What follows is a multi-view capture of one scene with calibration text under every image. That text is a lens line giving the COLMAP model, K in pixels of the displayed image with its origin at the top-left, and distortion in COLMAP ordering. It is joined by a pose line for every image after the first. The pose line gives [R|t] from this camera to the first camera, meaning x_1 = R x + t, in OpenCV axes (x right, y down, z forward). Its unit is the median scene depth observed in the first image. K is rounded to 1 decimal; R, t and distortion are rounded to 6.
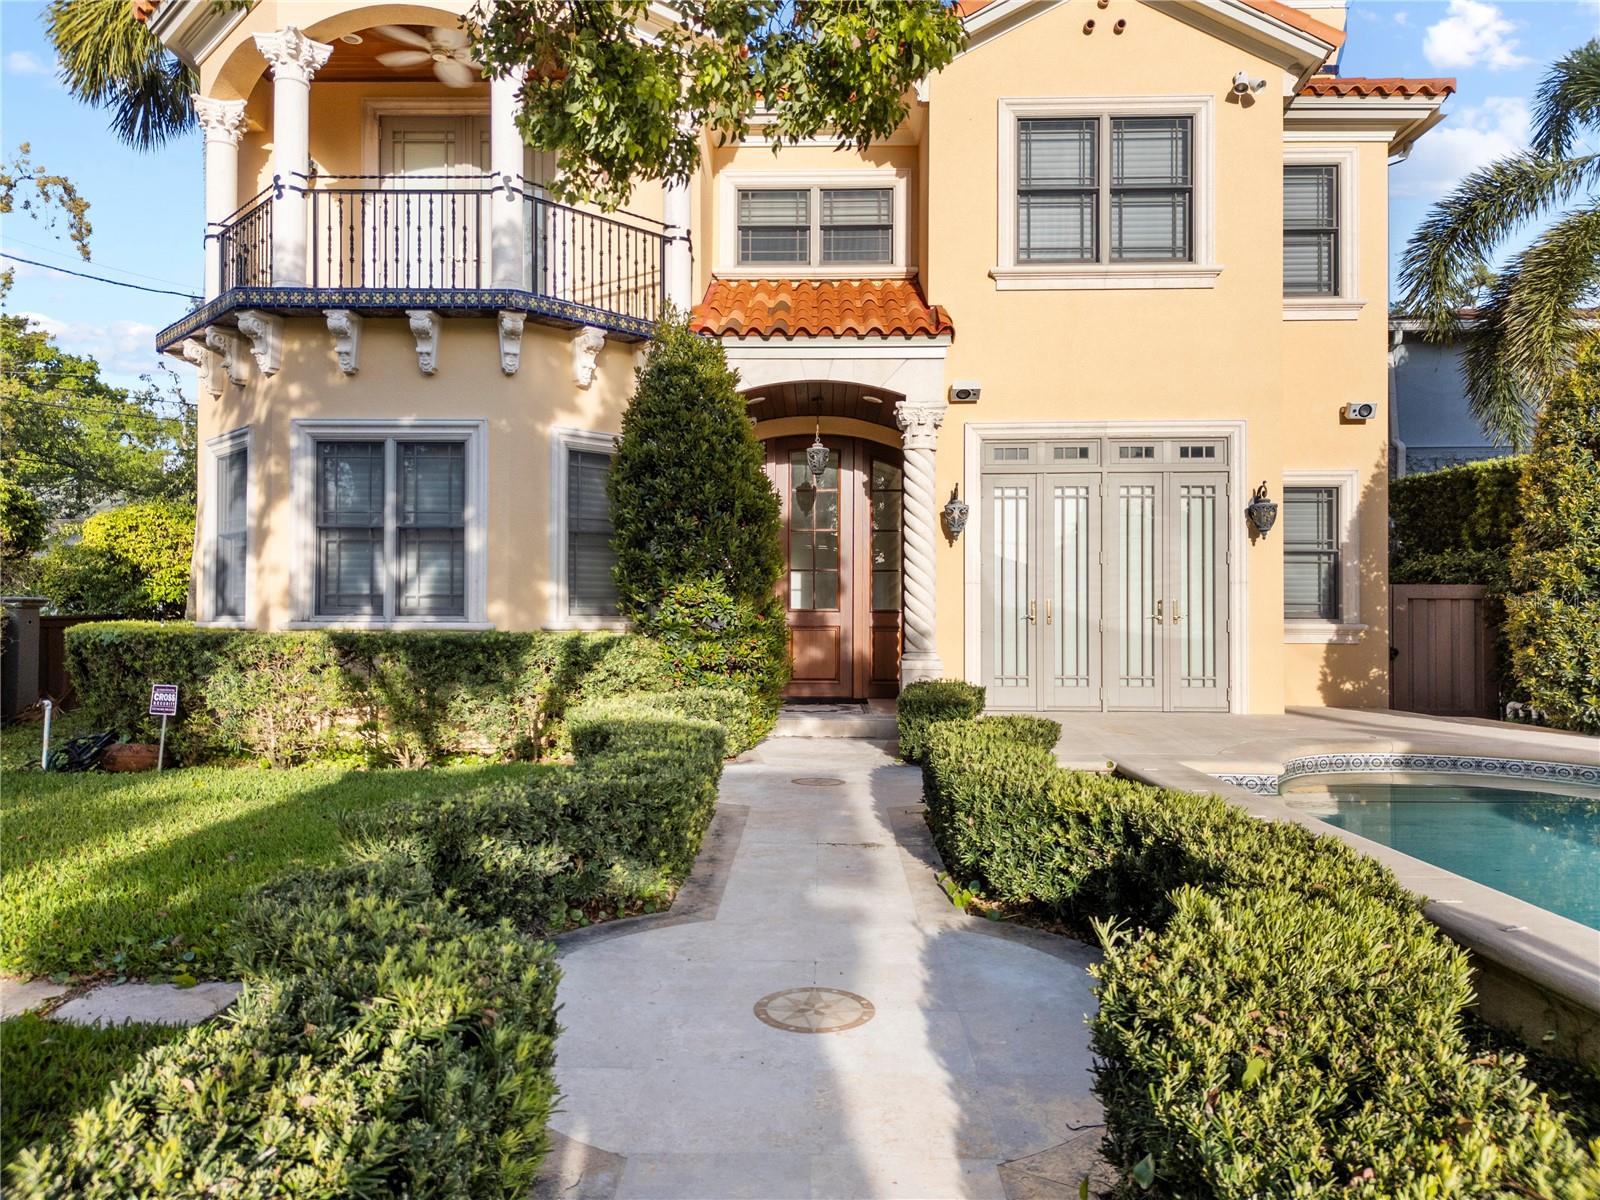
lens RADIAL K [[1144.5, 0, 800.0], [0, 1144.5, 600.0], [0, 0, 1]] dist [0.004592, -0.000699]
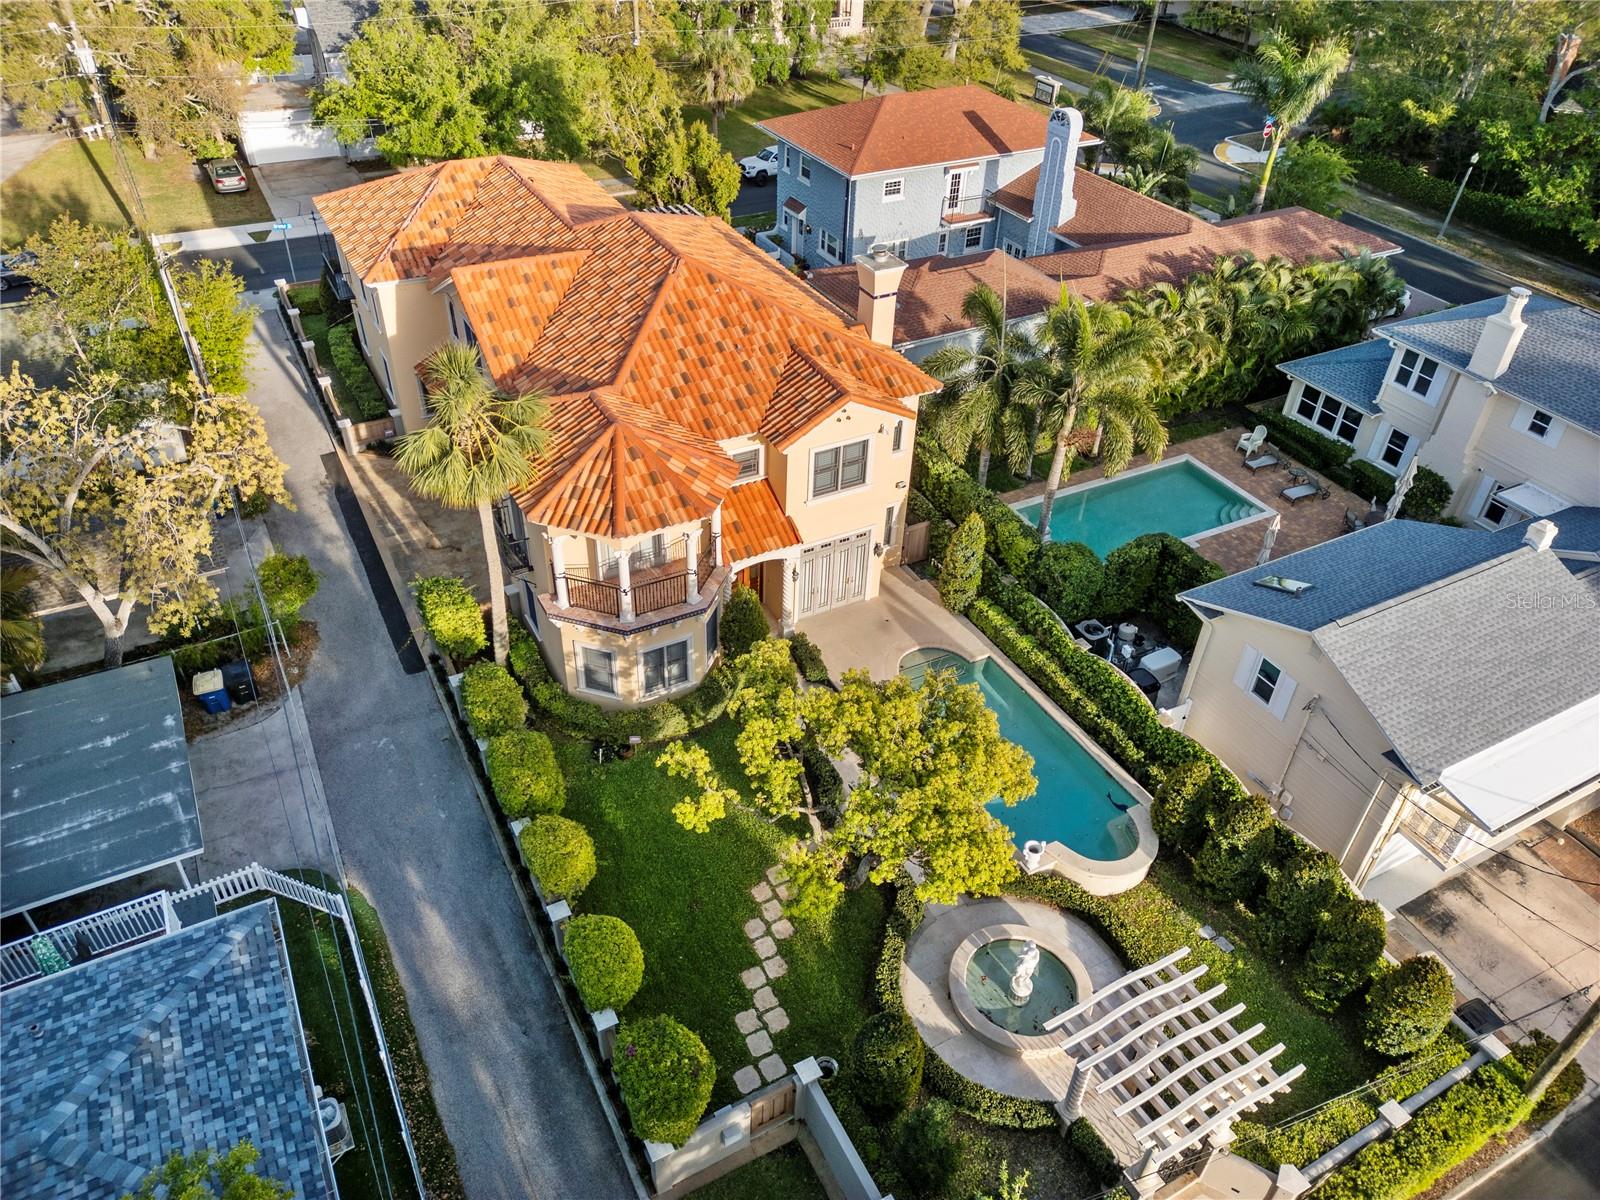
lens RADIAL K [[1144.5, 0, 800.0], [0, 1144.5, 600.0], [0, 0, 1]] dist [0.004592, -0.000699]
pose [[0.868017, -0.289128, 0.403672, -1.096500], [-0.032357, 0.778314, 0.627041, -1.927662], [-0.495479, -0.557344, 0.666235, -1.073916]]
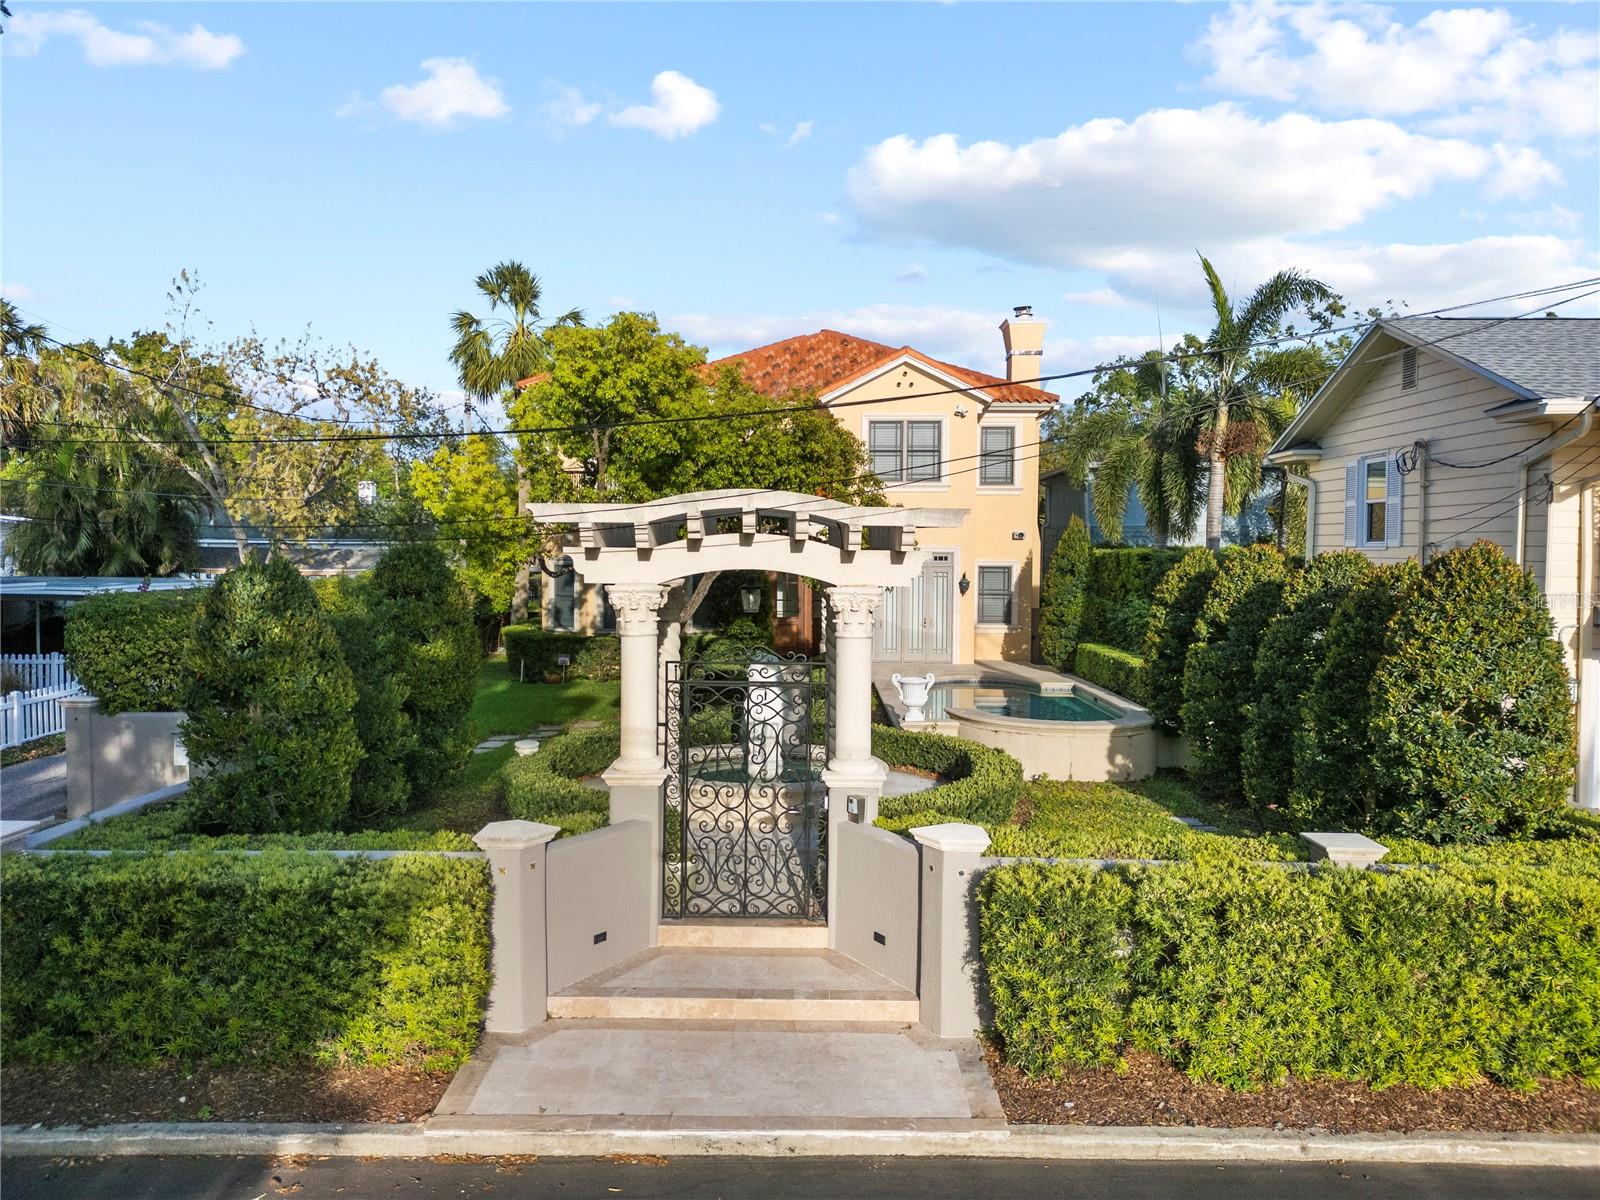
lens RADIAL K [[1144.5, 0, 800.0], [0, 1144.5, 600.0], [0, 0, 1]] dist [0.004592, -0.000699]
pose [[0.999932, -0.002027, 0.011451, 0.012914], [0.001315, 0.998088, 0.061803, -0.194239], [-0.011554, -0.061784, 0.998023, -1.464154]]
